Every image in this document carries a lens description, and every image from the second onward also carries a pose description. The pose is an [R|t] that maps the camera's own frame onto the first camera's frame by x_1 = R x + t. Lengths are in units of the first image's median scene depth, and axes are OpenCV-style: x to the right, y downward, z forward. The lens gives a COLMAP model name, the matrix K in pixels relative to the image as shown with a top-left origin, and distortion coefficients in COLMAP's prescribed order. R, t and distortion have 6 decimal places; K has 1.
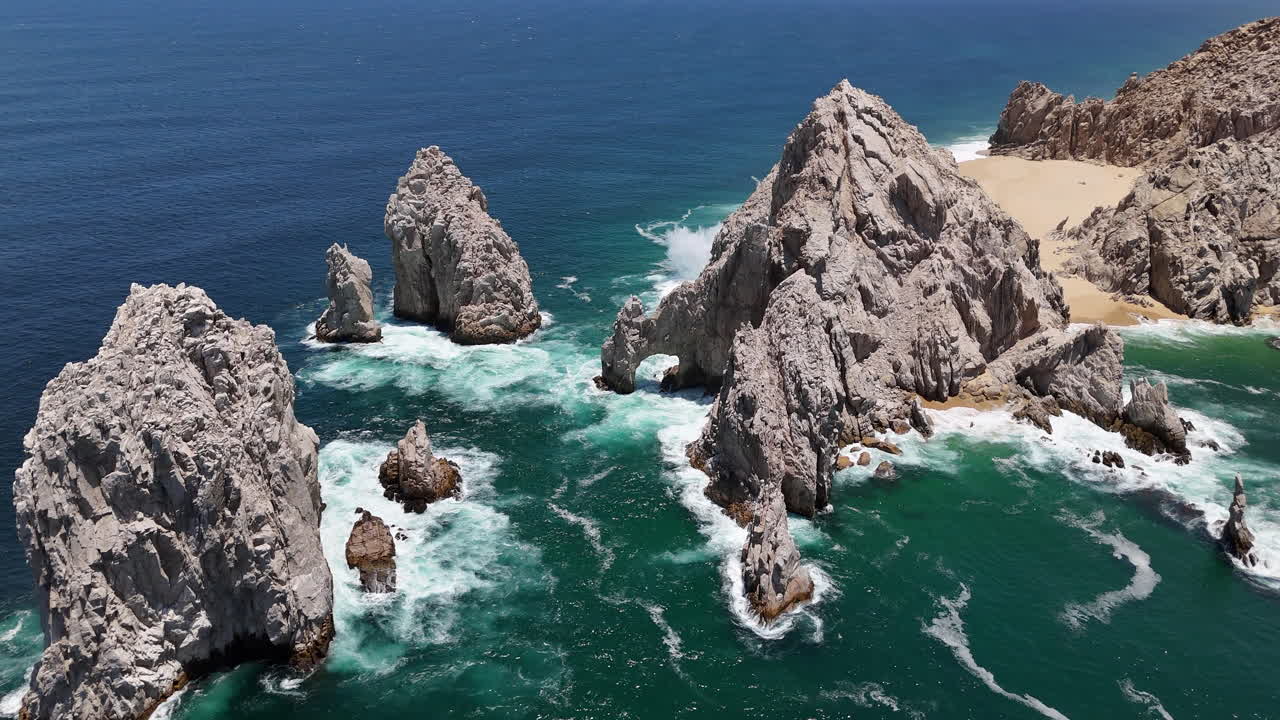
lens RADIAL K [[988.1, 0, 640.0], [0, 988.1, 360.0], [0, 0, 1]] dist [0.019652, 0.001162]
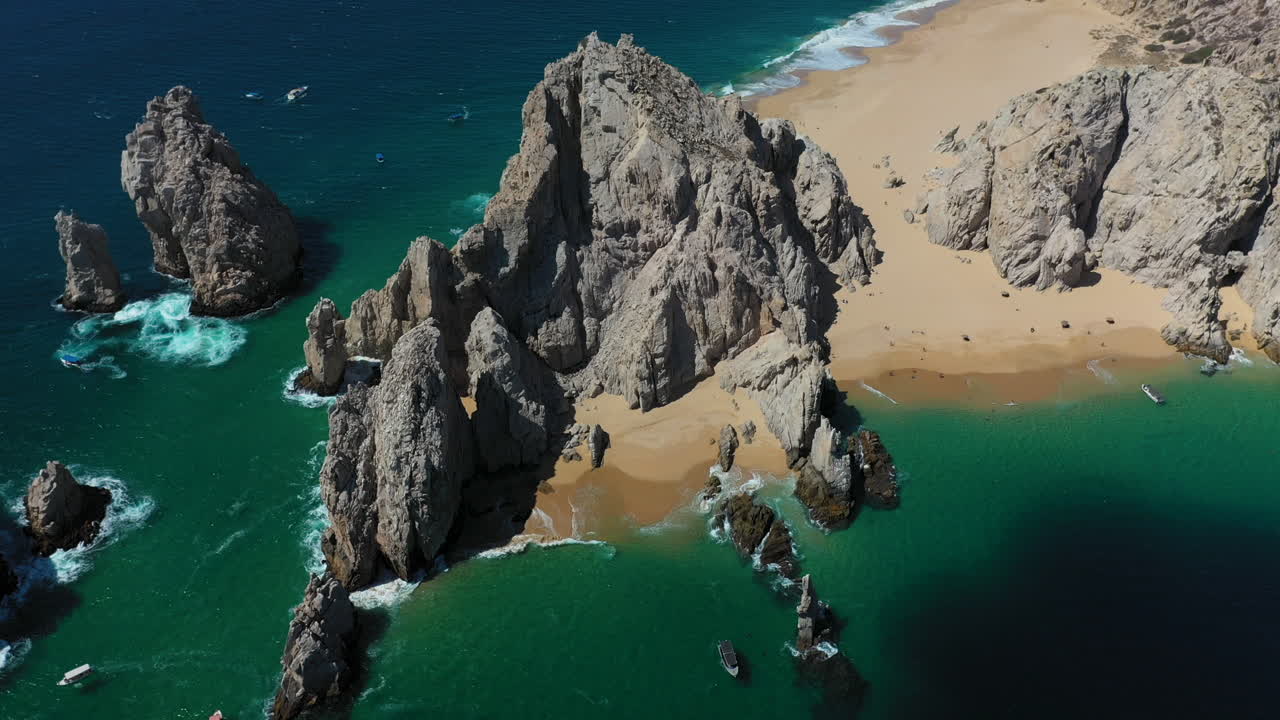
lens RADIAL K [[988.1, 0, 640.0], [0, 988.1, 360.0], [0, 0, 1]] dist [0.019652, 0.001162]
pose [[0.992471, 0.045525, -0.113702, 0.361995], [-0.014631, 0.965772, 0.258980, -0.228714], [0.121600, -0.255366, 0.959167, 0.090862]]
